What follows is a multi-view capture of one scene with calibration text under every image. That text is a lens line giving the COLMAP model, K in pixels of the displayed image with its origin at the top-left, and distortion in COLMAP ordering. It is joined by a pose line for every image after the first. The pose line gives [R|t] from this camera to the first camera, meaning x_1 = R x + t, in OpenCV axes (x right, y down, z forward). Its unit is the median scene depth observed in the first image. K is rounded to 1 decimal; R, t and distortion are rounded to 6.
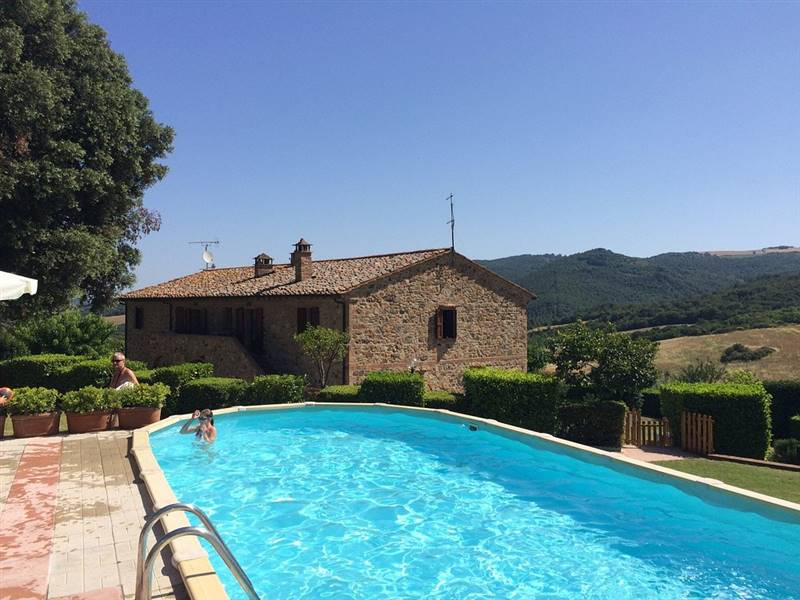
lens RADIAL K [[674.6, 0, 395.5], [0, 674.6, 300.8], [0, 0, 1]] dist [0.006522, 0.001955]
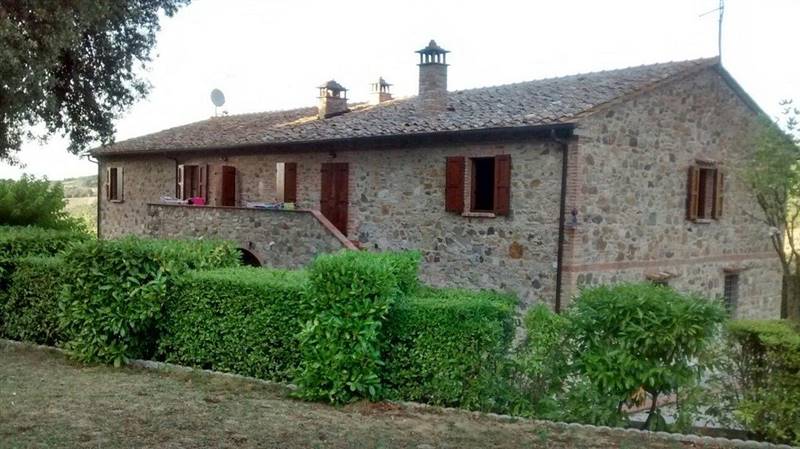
lens RADIAL K [[778.2, 0, 400.1], [0, 778.2, 230.8], [0, 0, 1]] dist [0.009006, 0.000000]
pose [[0.999104, 0.020891, 0.036806, -0.206670], [-0.022751, 0.998447, 0.050851, 0.039512], [-0.035686, -0.051643, 0.998028, 0.371446]]
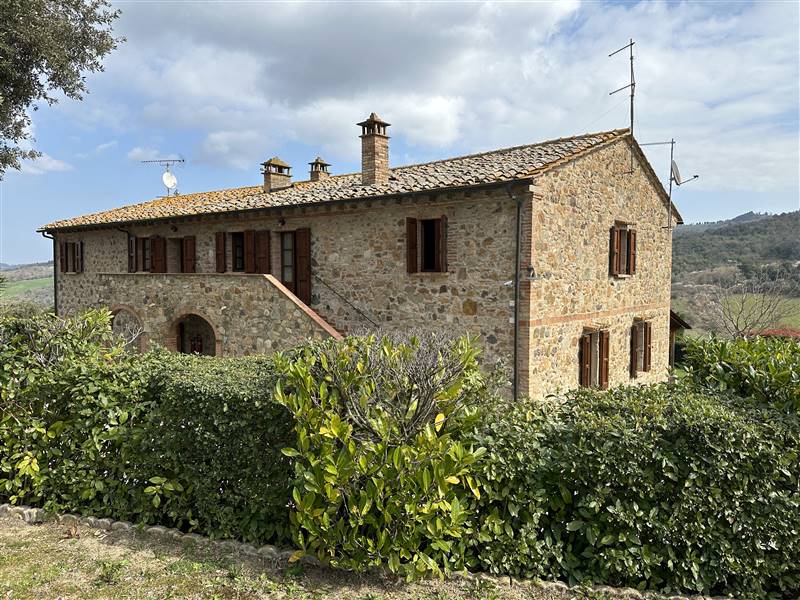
lens RADIAL K [[563.9, 0, 403.3], [0, 563.9, 300.8], [0, 0, 1]] dist [0.055023, -0.009900]
pose [[0.983682, -0.008091, 0.179734, -0.227334], [-0.002566, 0.998256, 0.058983, 0.051309], [-0.179898, -0.058482, 0.981945, 0.531059]]
